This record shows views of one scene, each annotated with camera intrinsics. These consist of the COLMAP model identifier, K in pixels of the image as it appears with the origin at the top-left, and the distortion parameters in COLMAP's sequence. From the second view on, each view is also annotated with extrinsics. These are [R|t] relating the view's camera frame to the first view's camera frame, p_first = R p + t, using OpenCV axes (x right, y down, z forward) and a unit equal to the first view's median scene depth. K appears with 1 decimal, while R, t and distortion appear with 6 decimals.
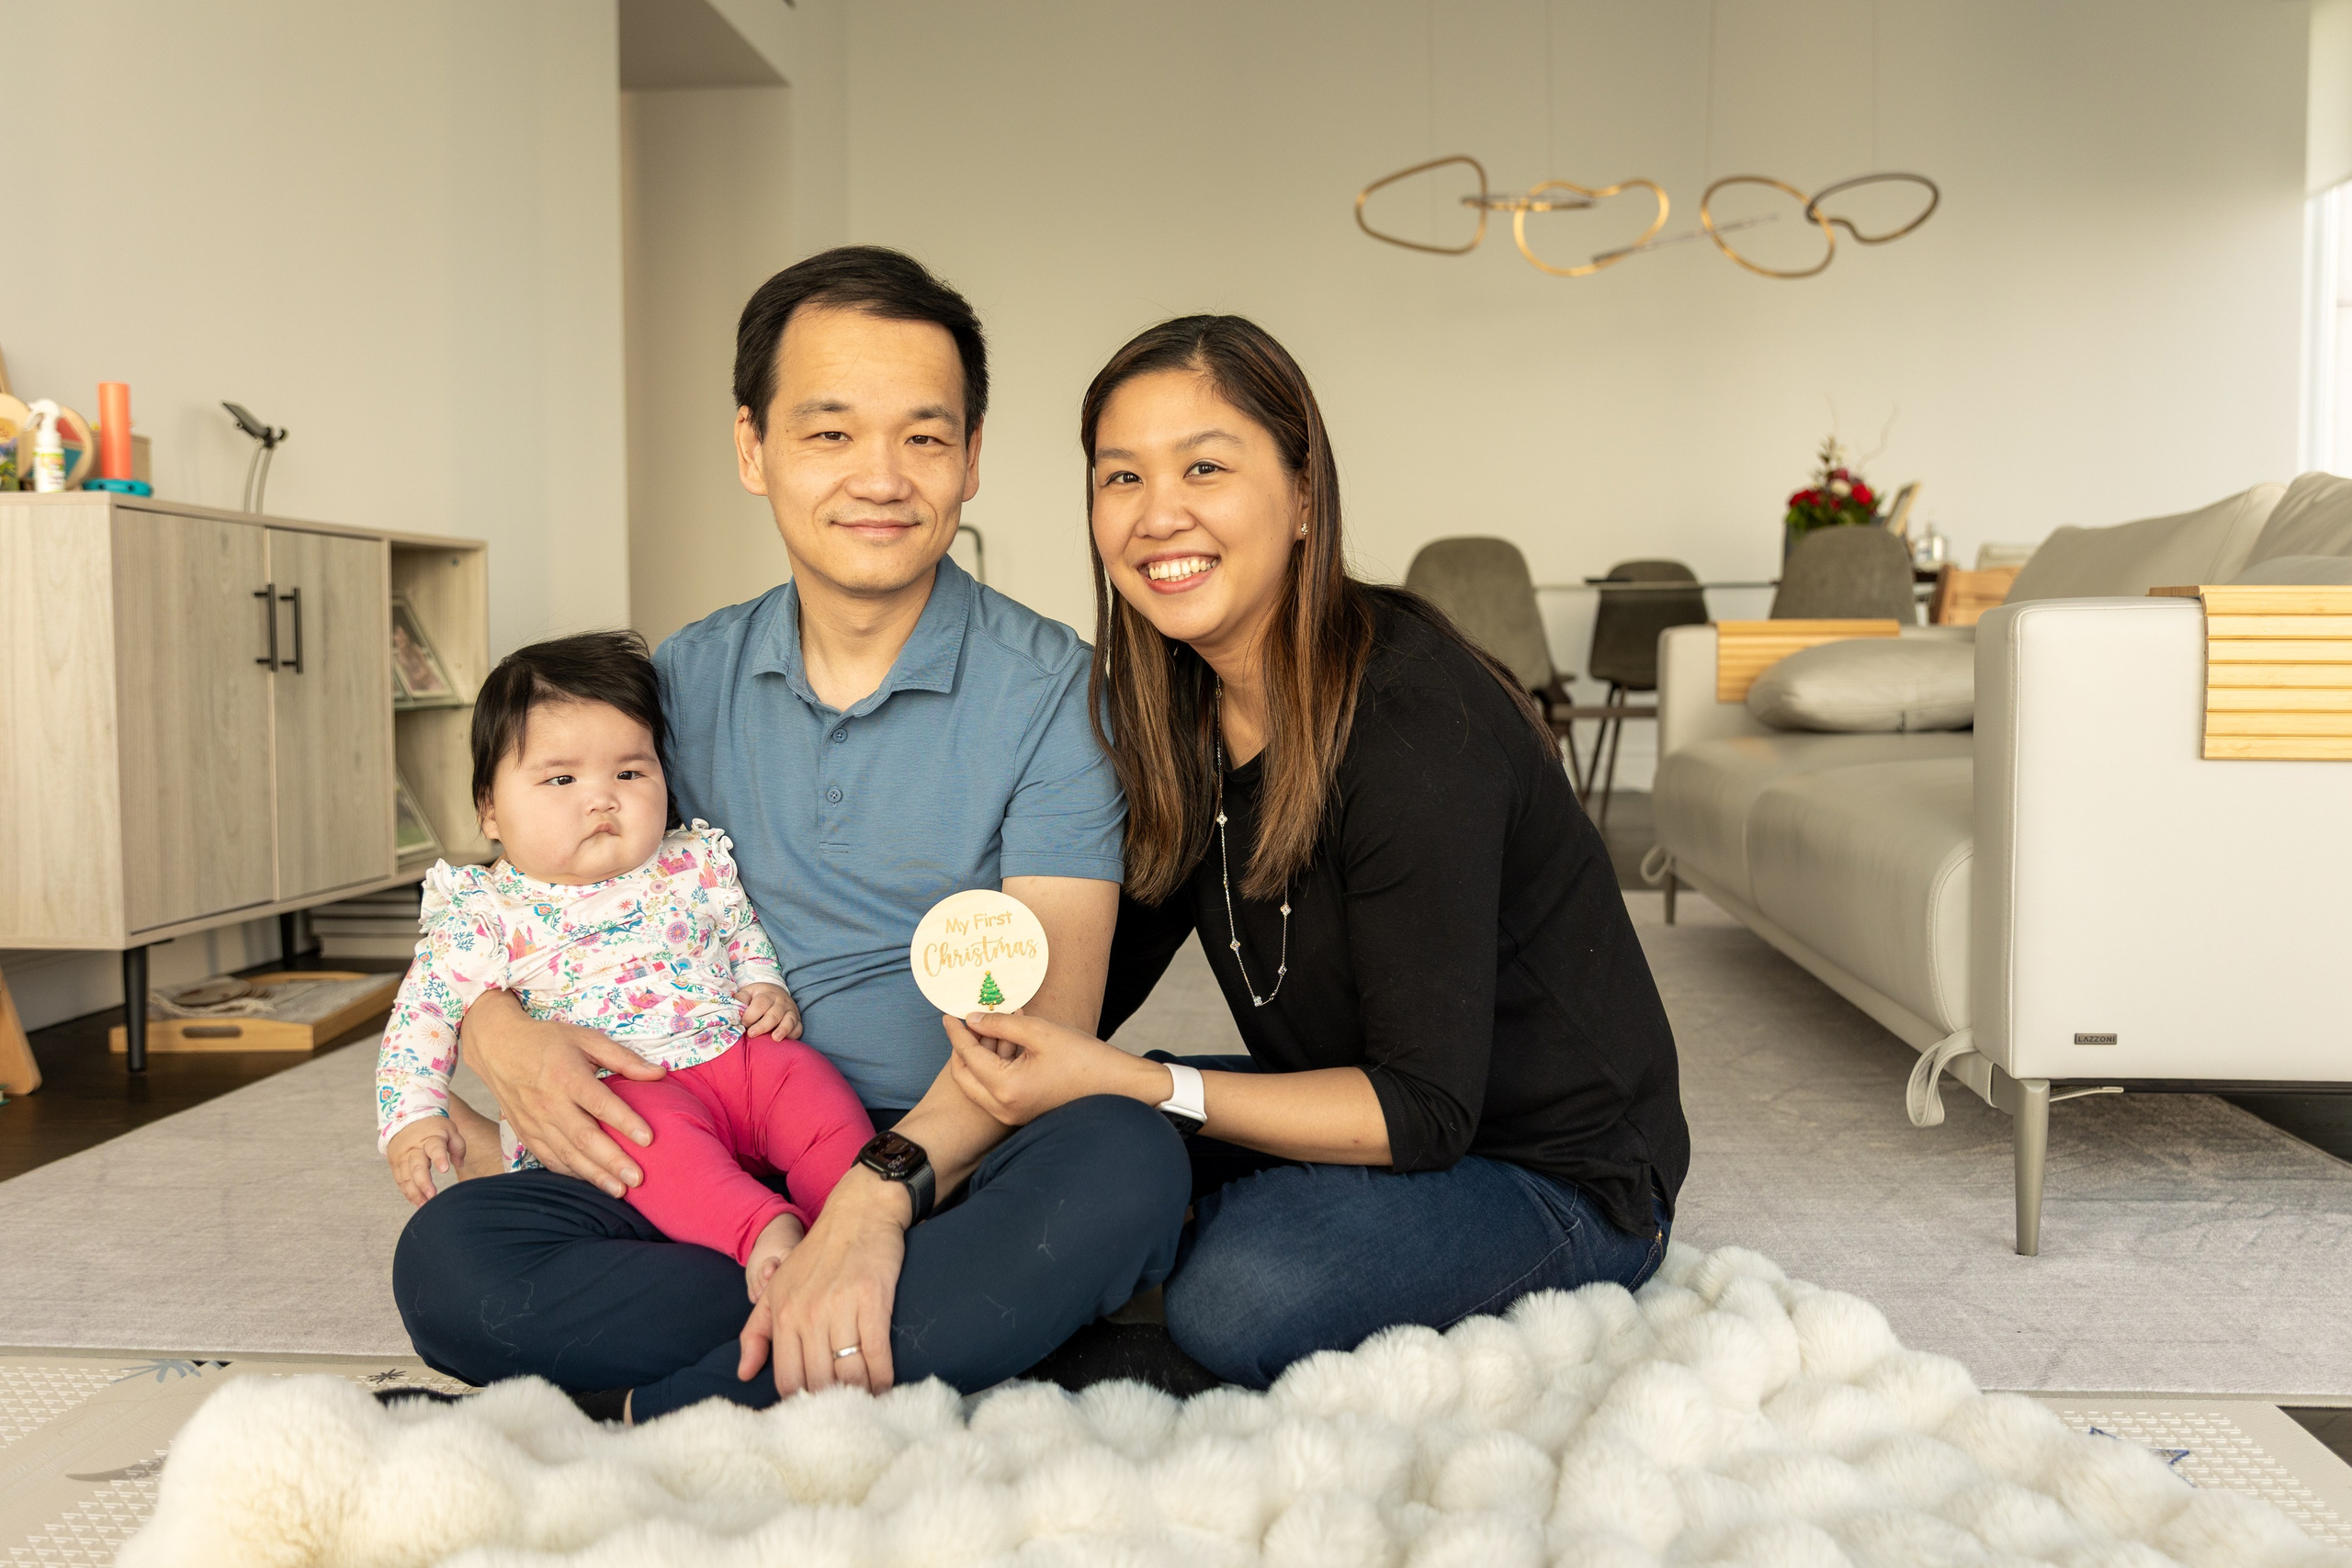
lens RADIAL K [[1972.6, 0, 1198.6], [0, 1972.6, 738.2], [0, 0, 1]] dist [-0.003456, 0.002418]
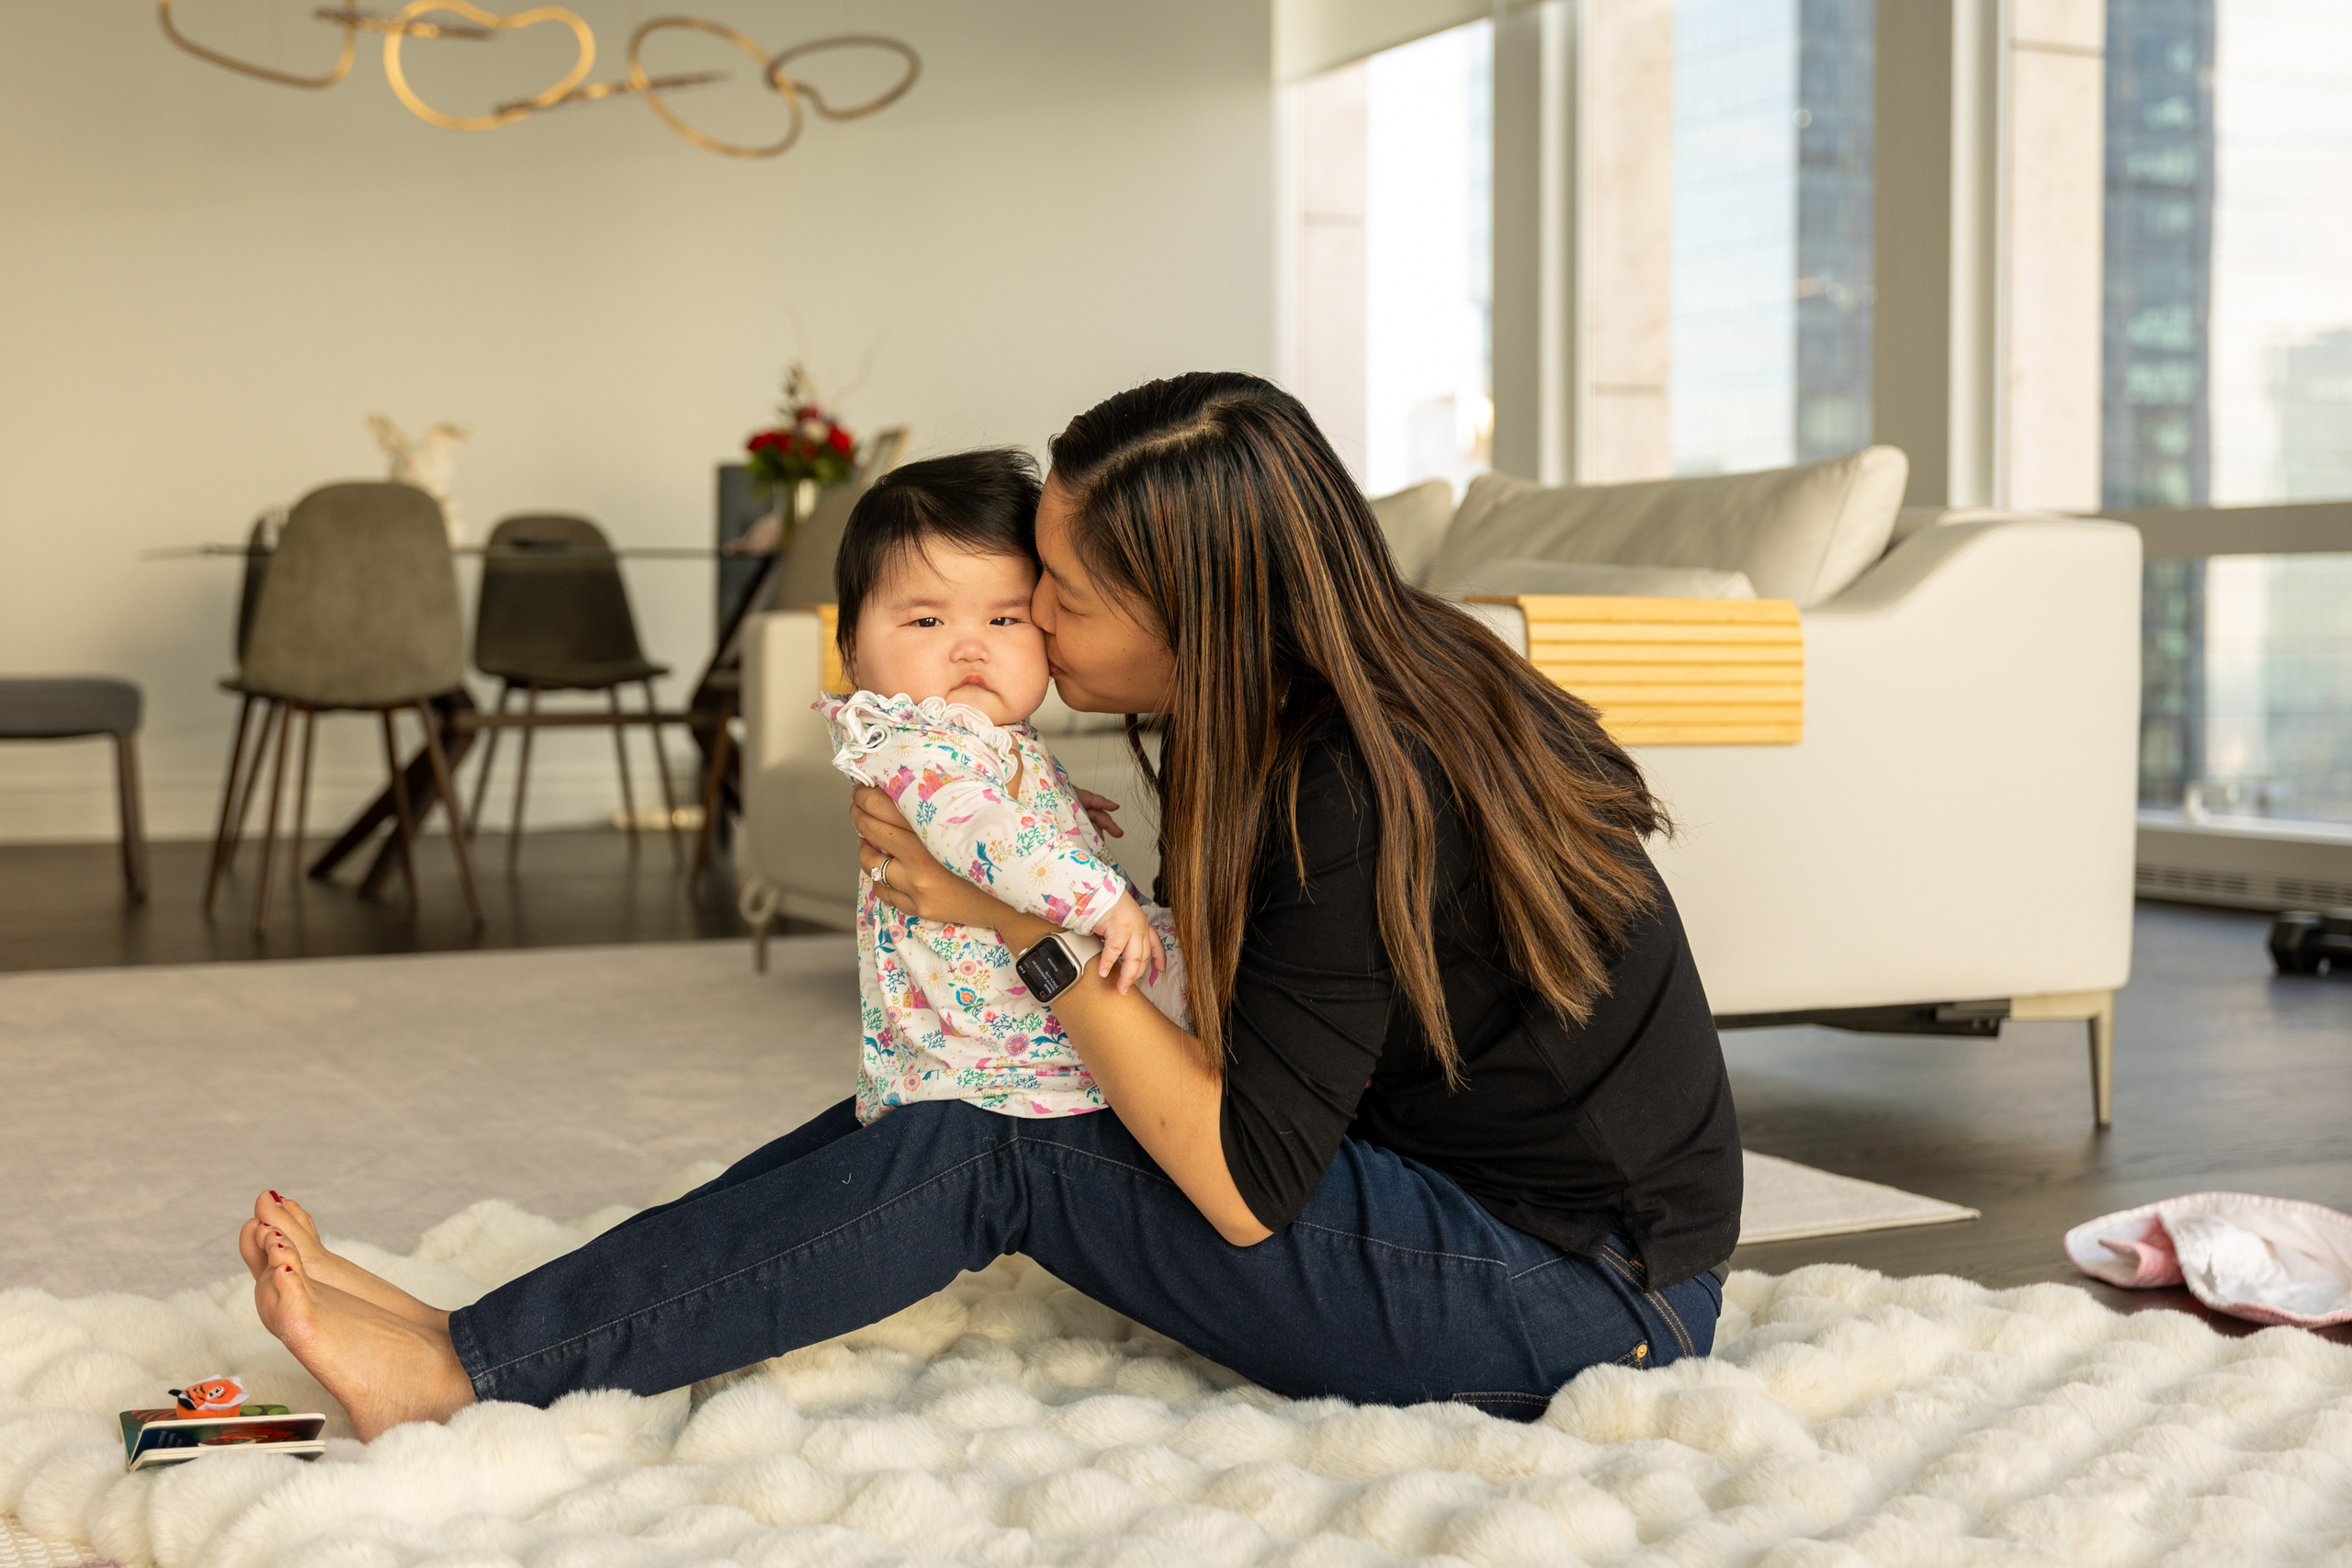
lens RADIAL K [[3144.5, 0, 1181.3], [0, 3144.5, 764.2], [0, 0, 1]] dist [-0.014282, 0.000000]
pose [[0.862282, -0.020071, 0.506030, -0.343710], [0.020259, 0.999782, 0.005134, 0.004593], [-0.506023, 0.005825, 0.862500, -0.282147]]
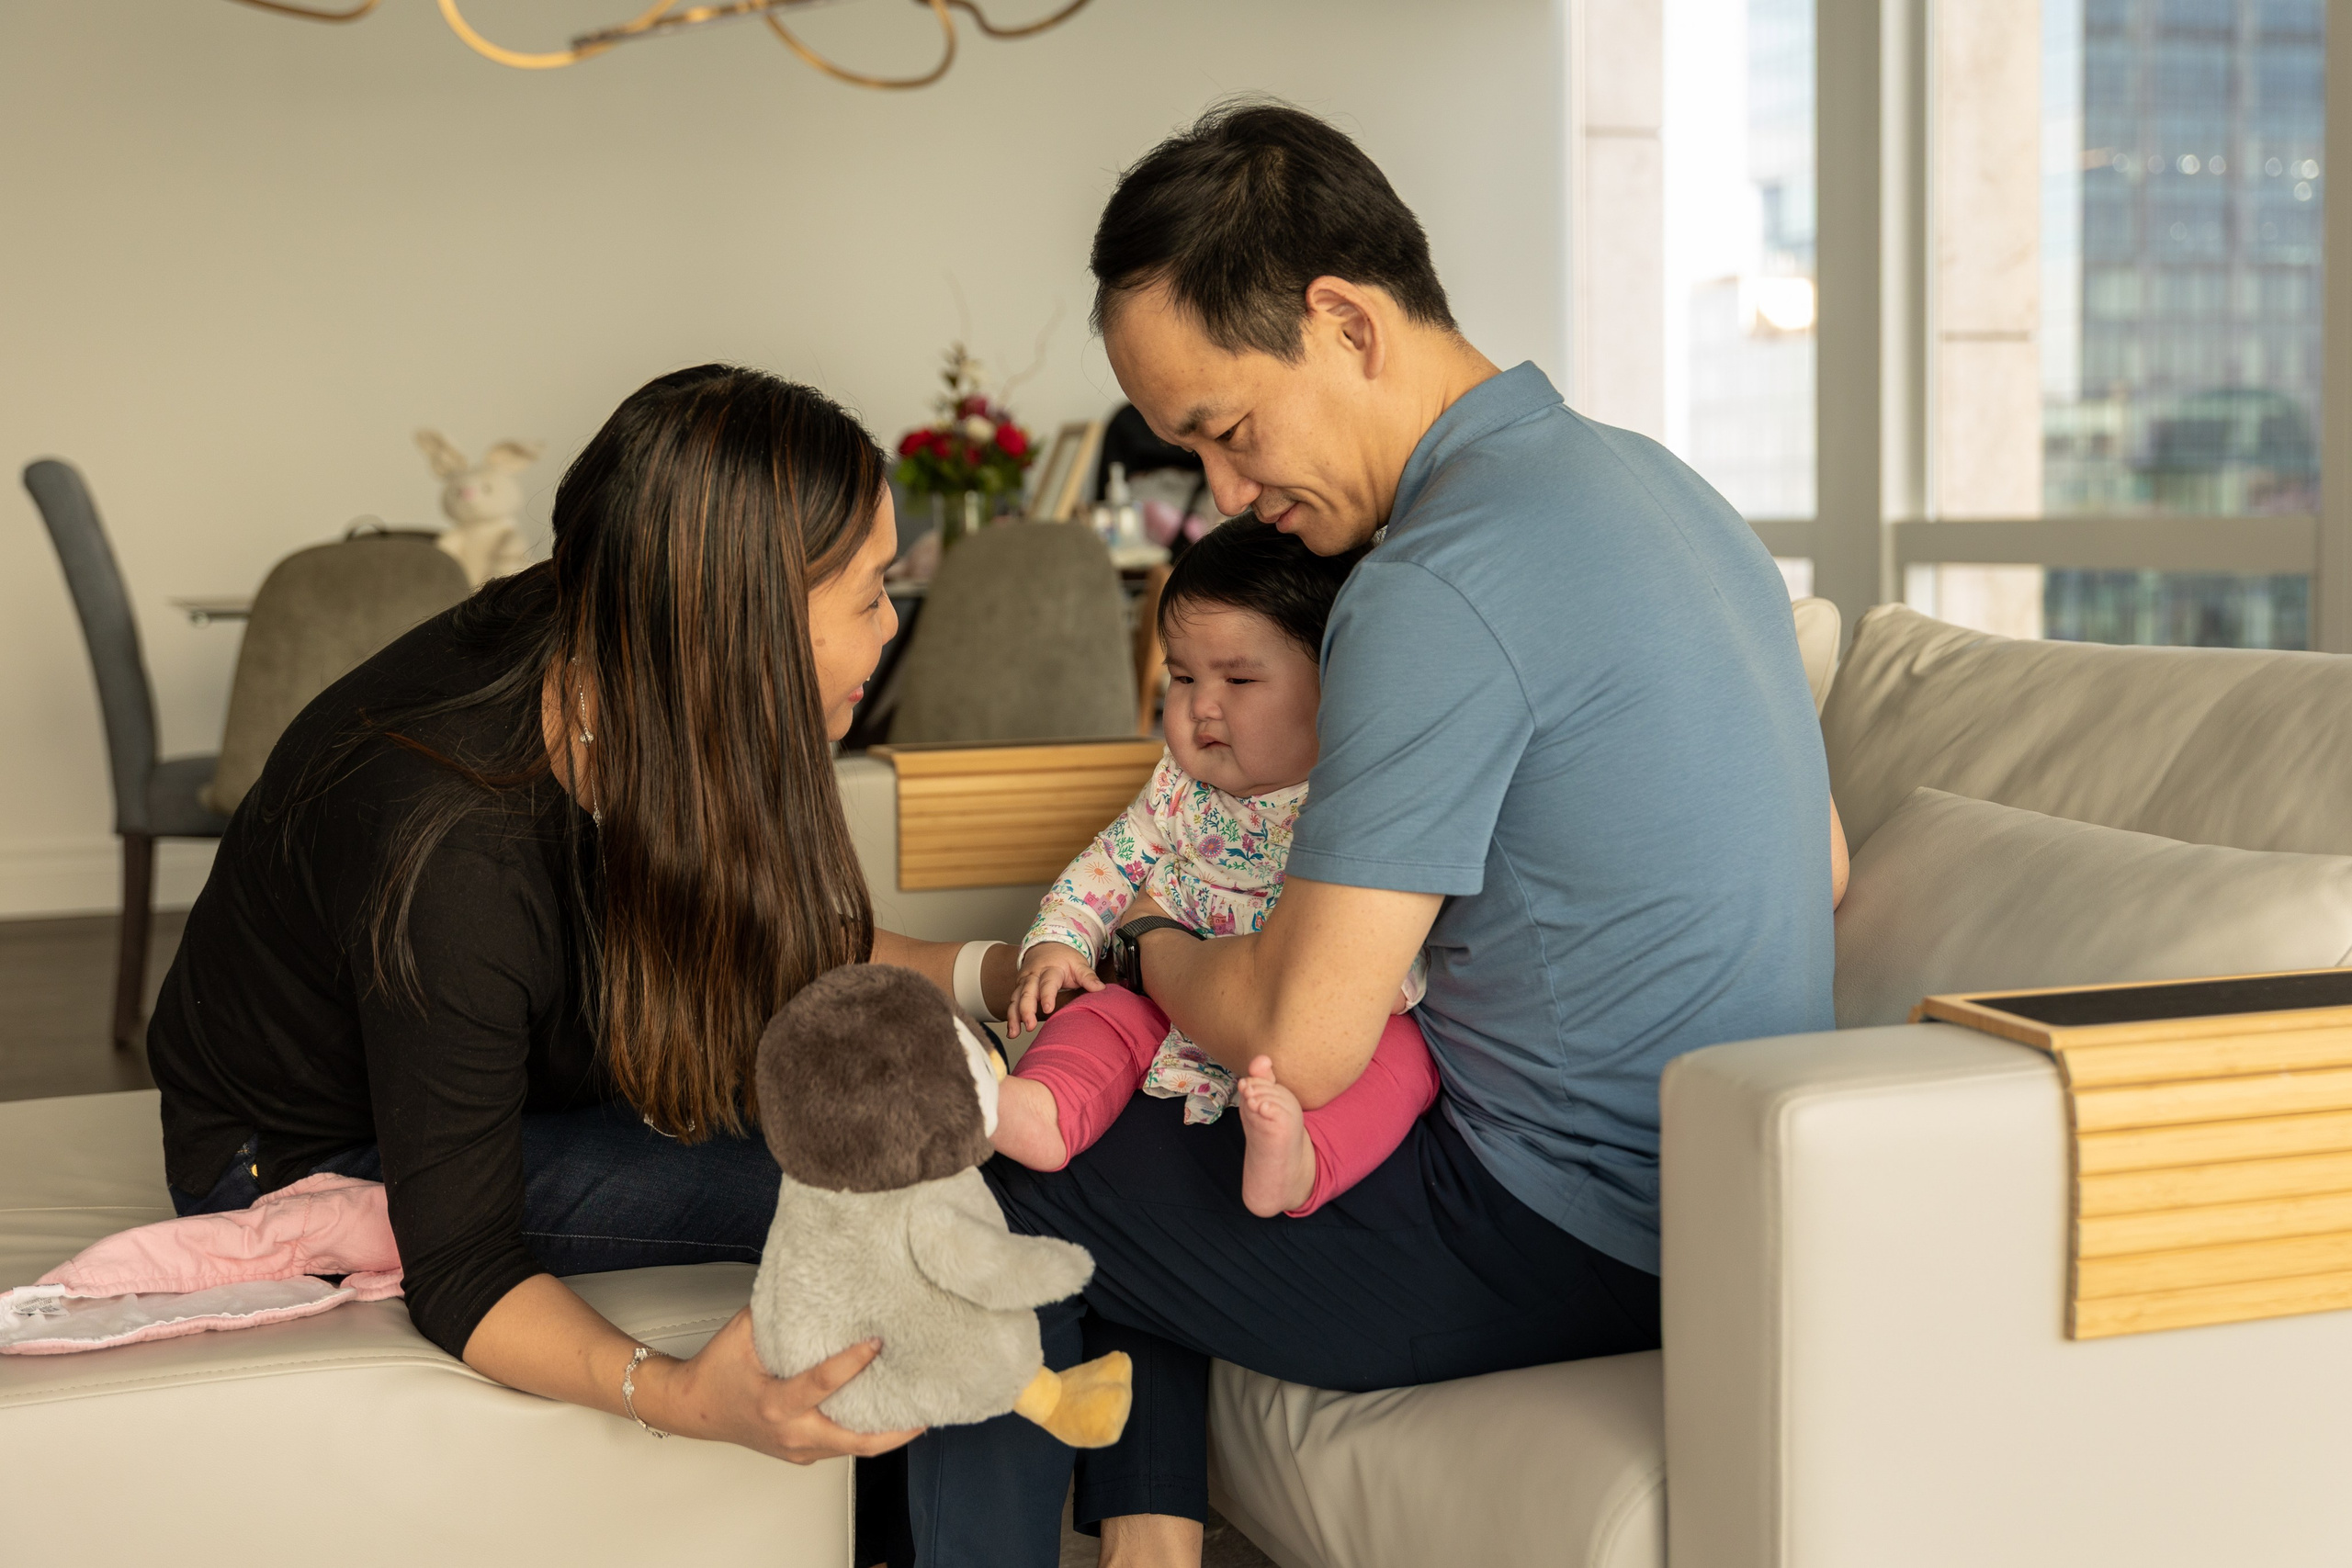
lens RADIAL K [[2993.7, 0, 1192.6], [0, 2993.7, 775.5], [0, 0, 1]] dist [-0.025943, 0.000000]
pose [[0.905075, -0.052736, 0.421969, -0.041674], [0.034889, 0.998144, 0.049913, -0.115382], [-0.423818, -0.030453, 0.905235, 0.189386]]
